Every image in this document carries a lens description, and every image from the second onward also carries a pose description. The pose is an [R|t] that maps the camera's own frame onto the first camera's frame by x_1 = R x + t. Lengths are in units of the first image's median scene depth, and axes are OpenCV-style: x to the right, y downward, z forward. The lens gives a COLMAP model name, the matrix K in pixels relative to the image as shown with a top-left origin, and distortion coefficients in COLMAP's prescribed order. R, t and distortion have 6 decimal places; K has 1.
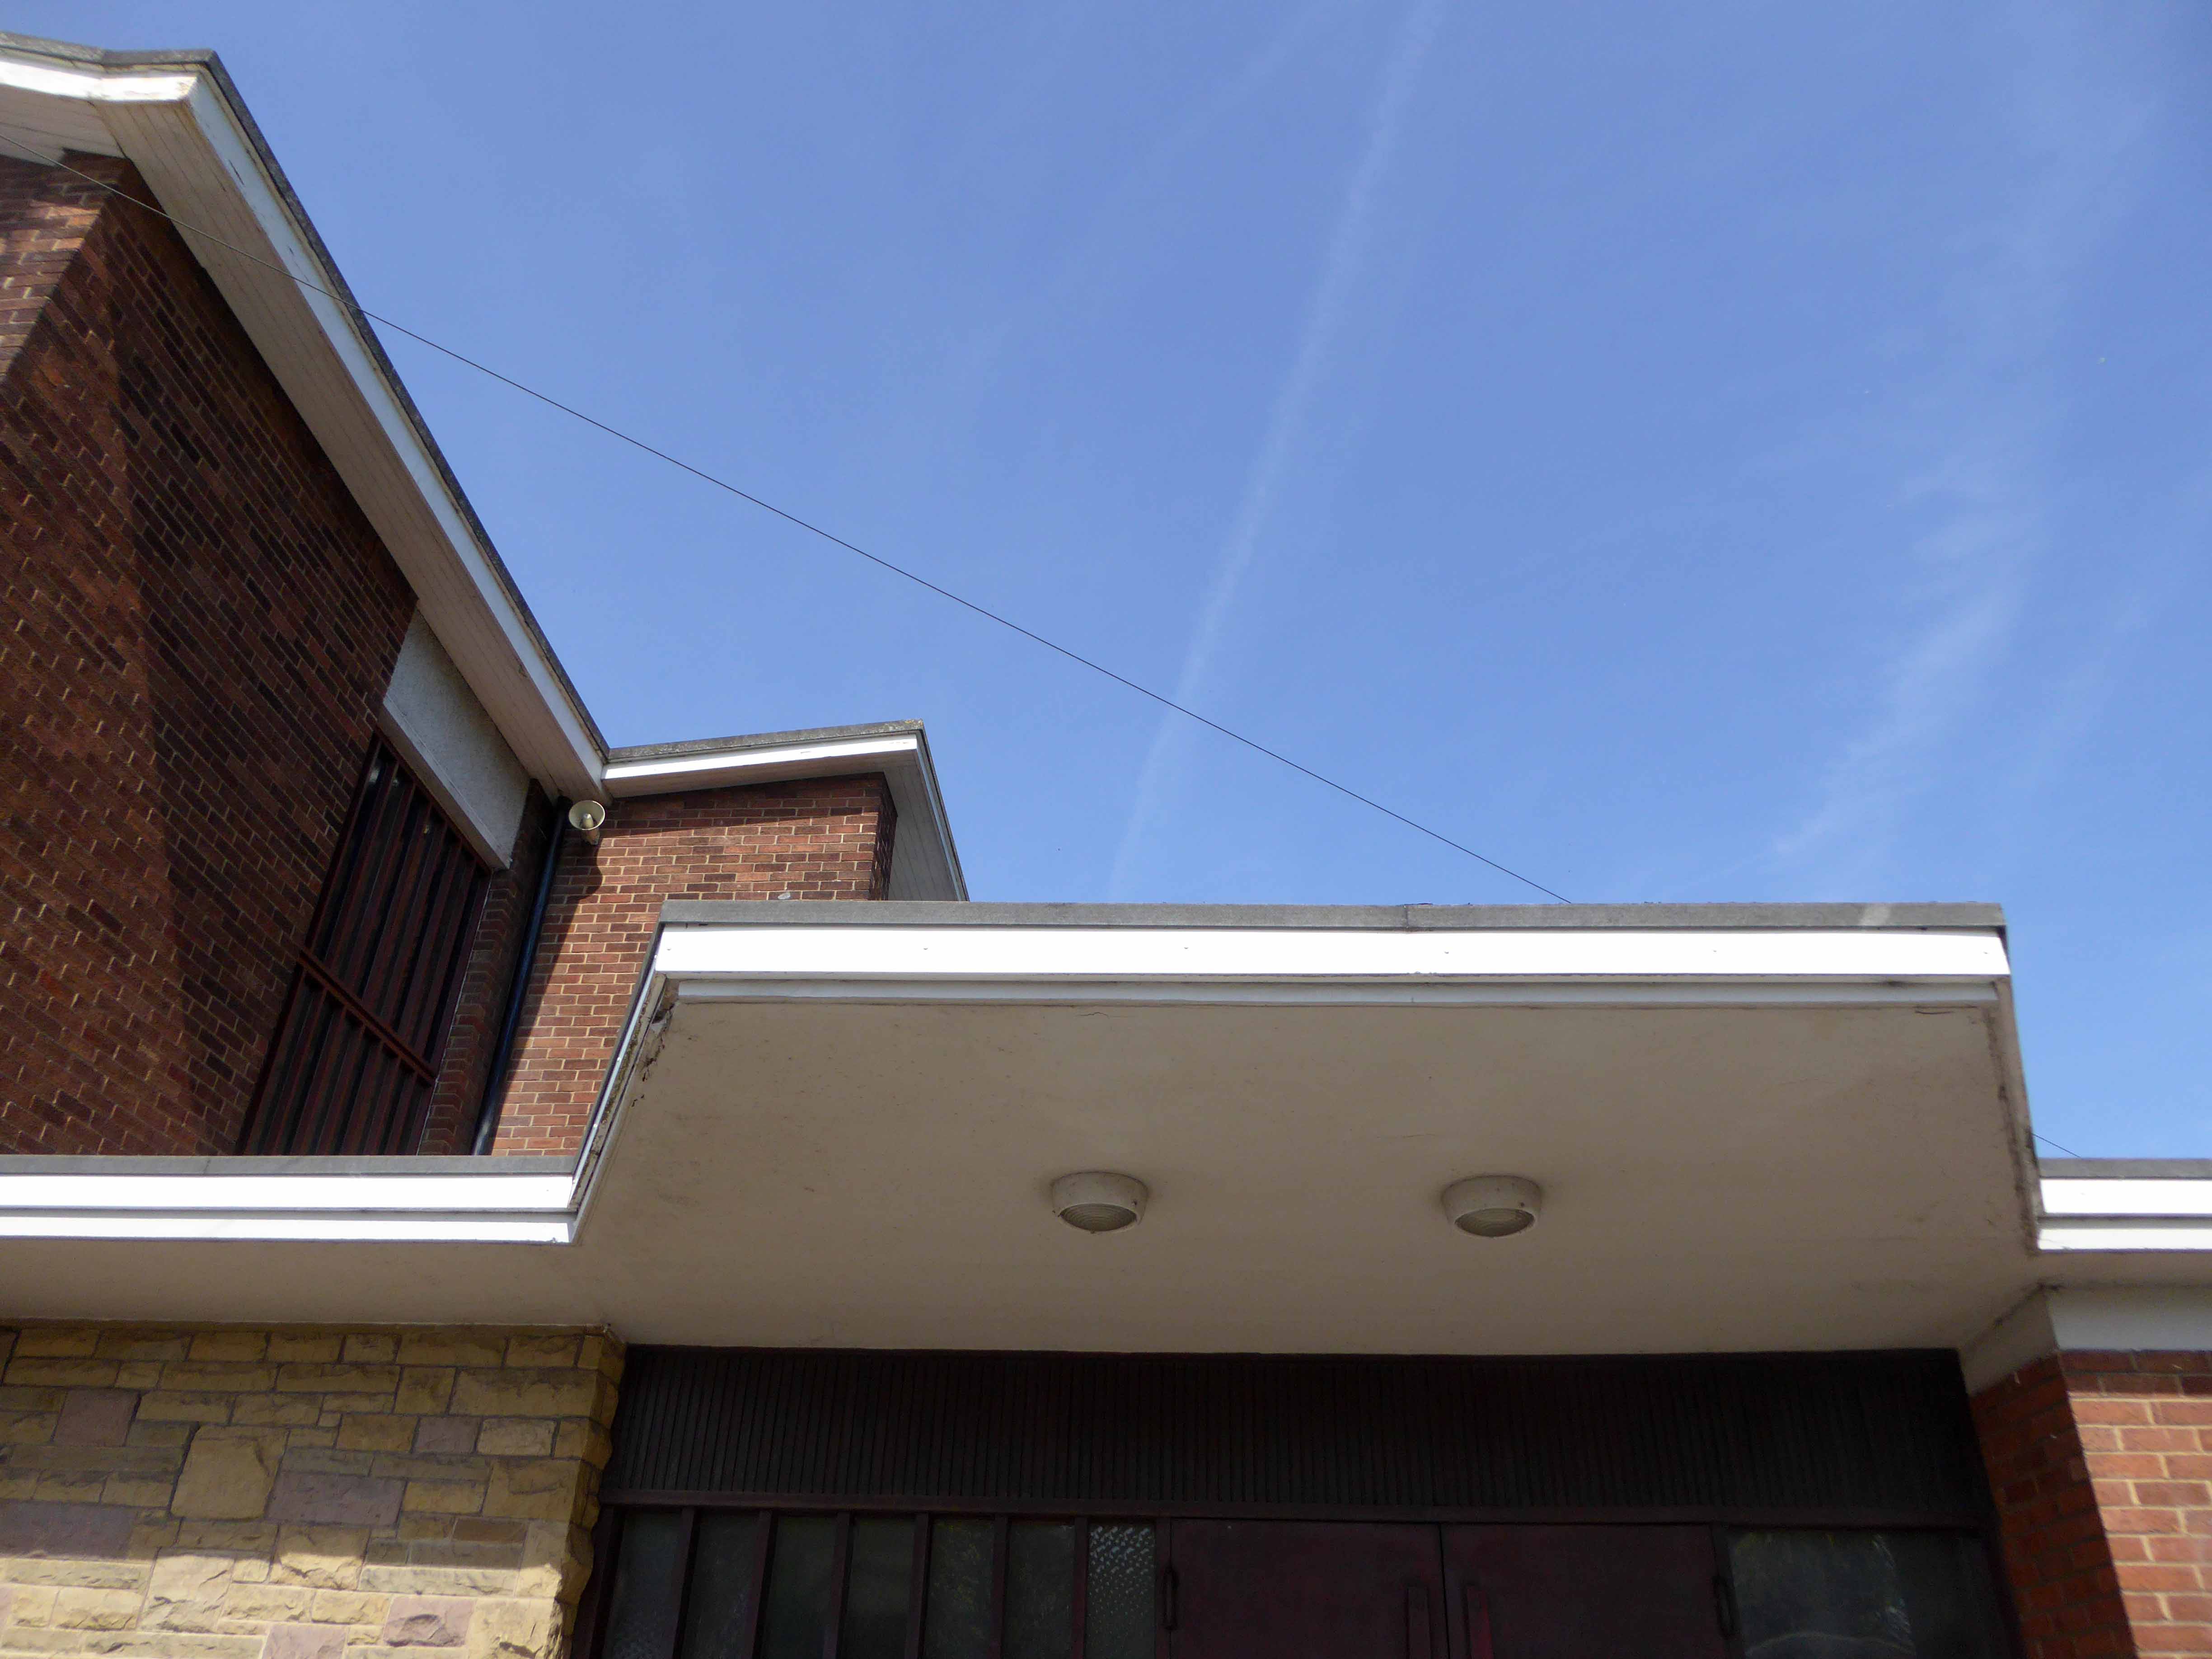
lens RADIAL K [[1561.2, 0, 1135.1], [0, 1561.2, 832.6], [0, 0, 1]] dist [-0.008989, -0.006308]
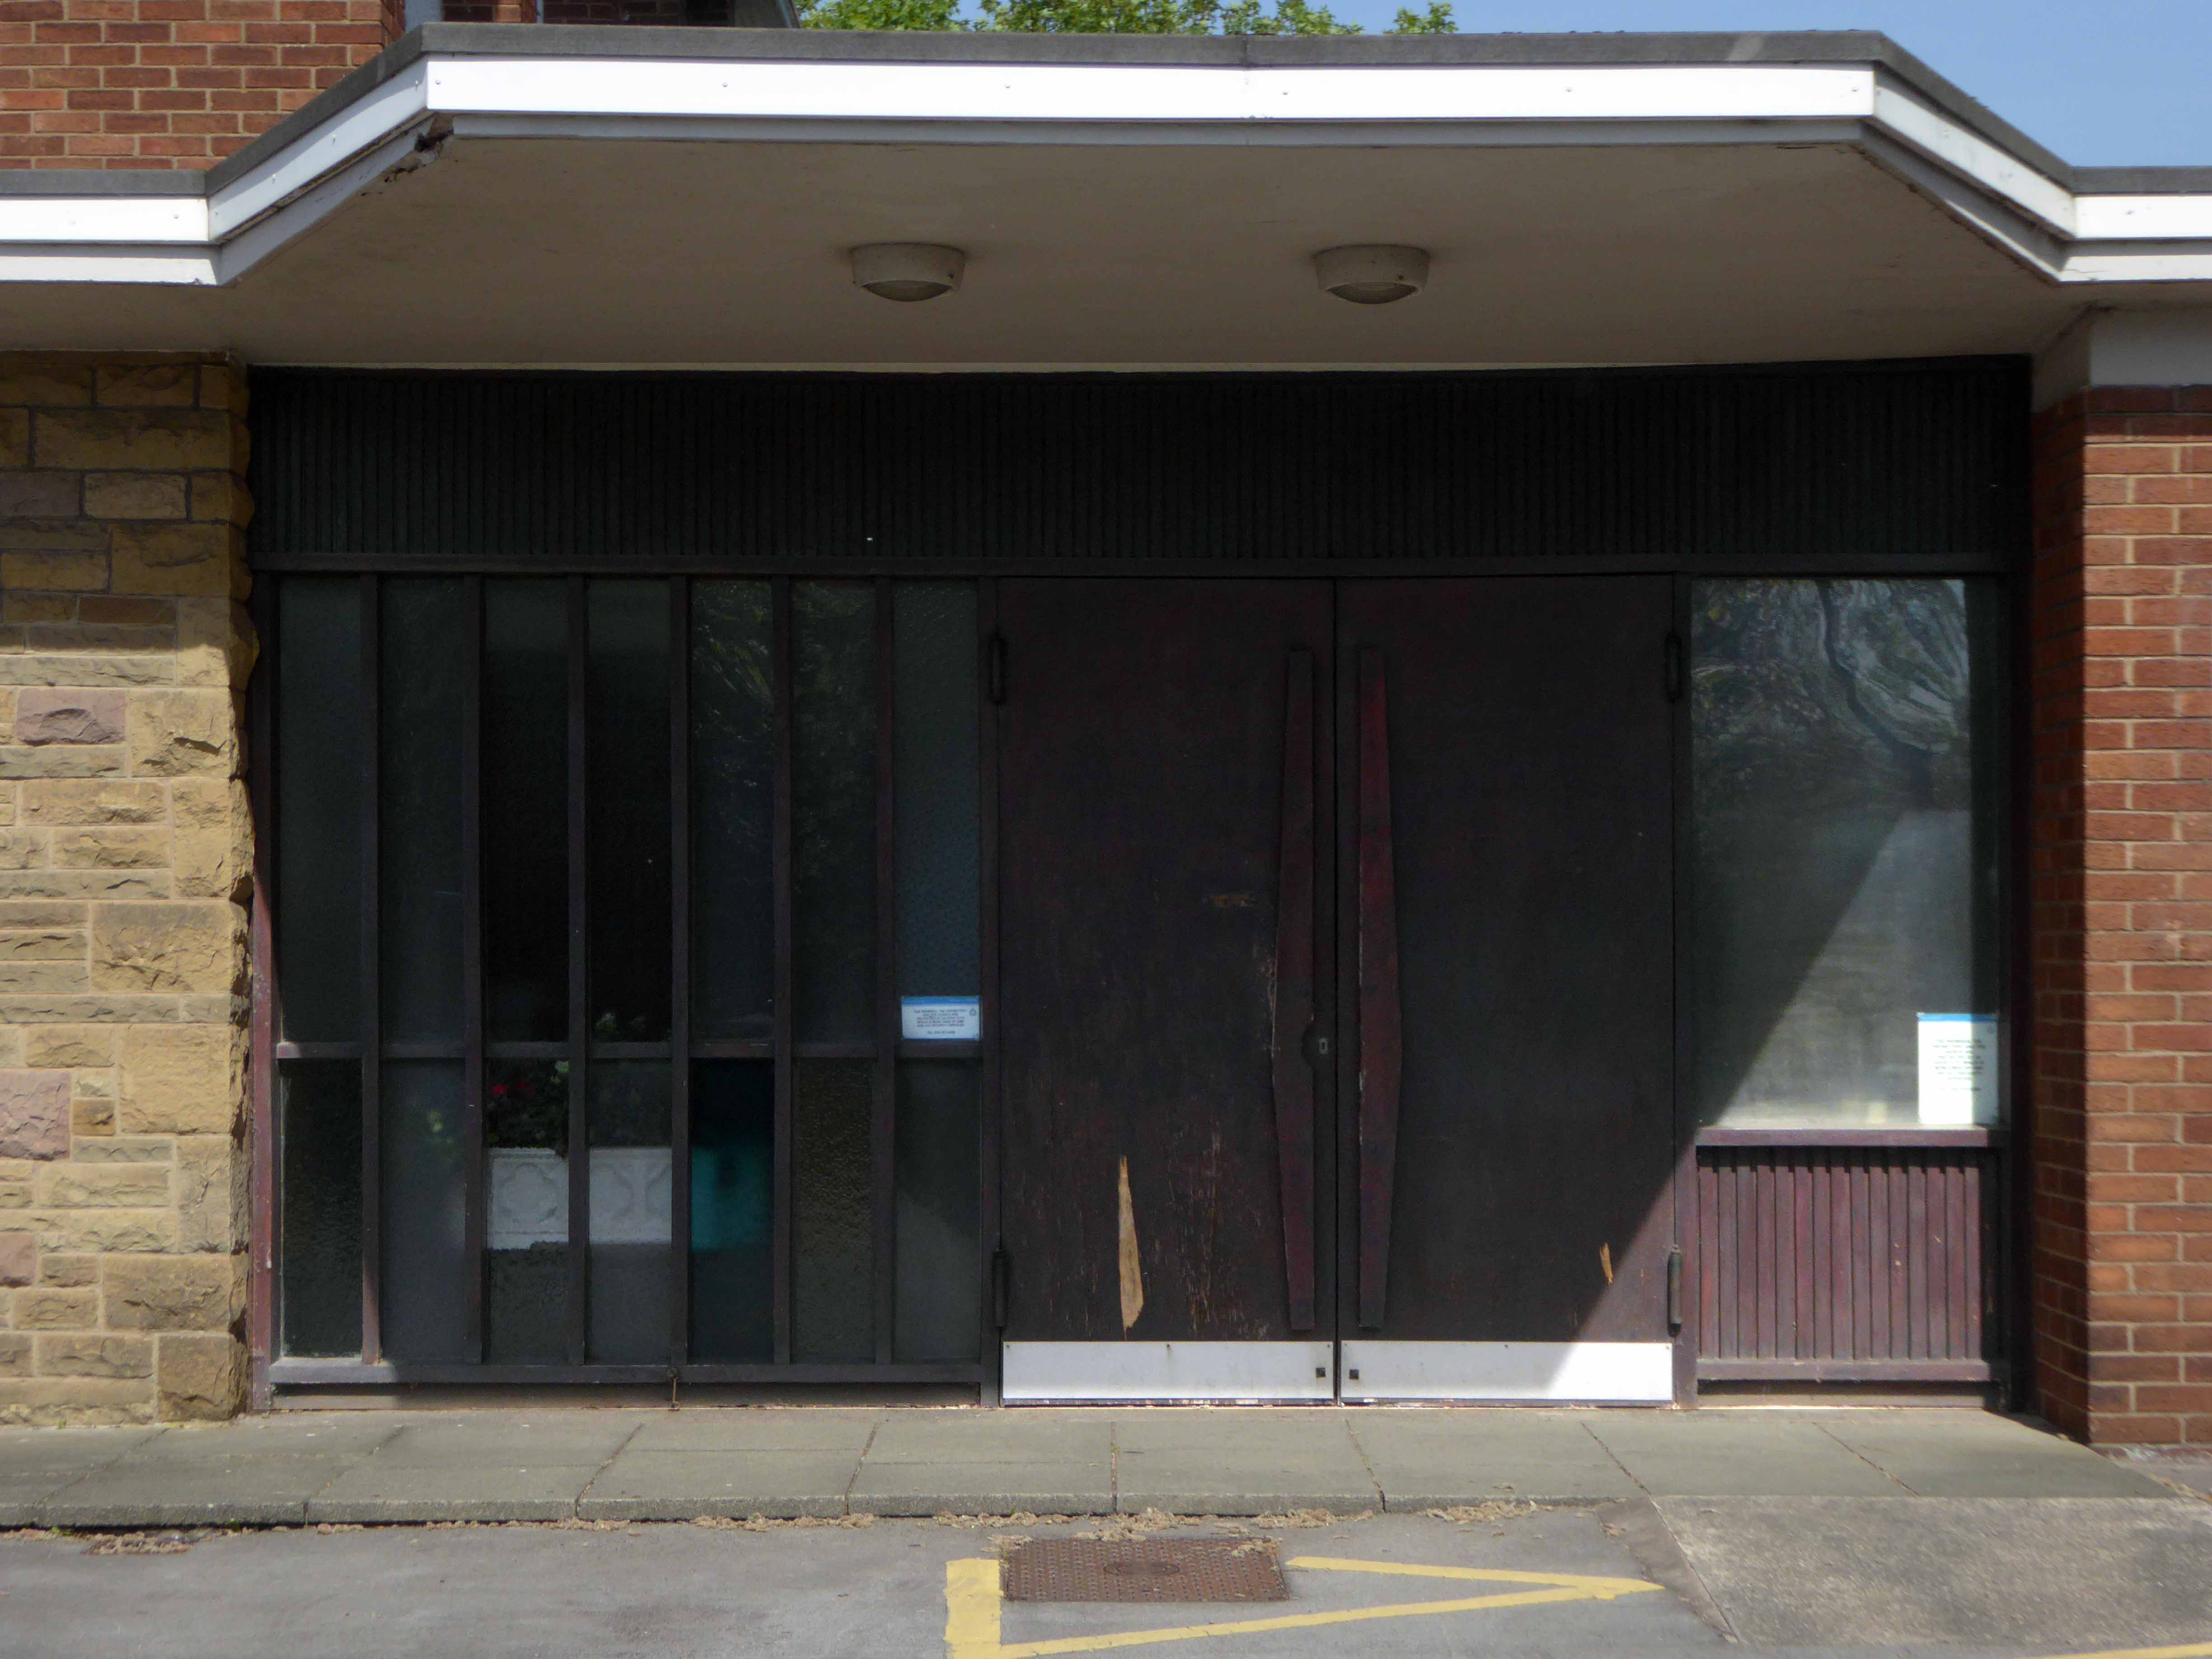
lens RADIAL K [[5059.5, 0, 1106.0], [0, 5059.5, 829.5], [0, 0, 1]] dist [0.183073, 0.319468]
pose [[0.998969, -0.021605, 0.039939, -0.027696], [-0.001664, 0.861553, 0.507666, -0.761606], [-0.045378, -0.507208, 0.860628, -1.290345]]
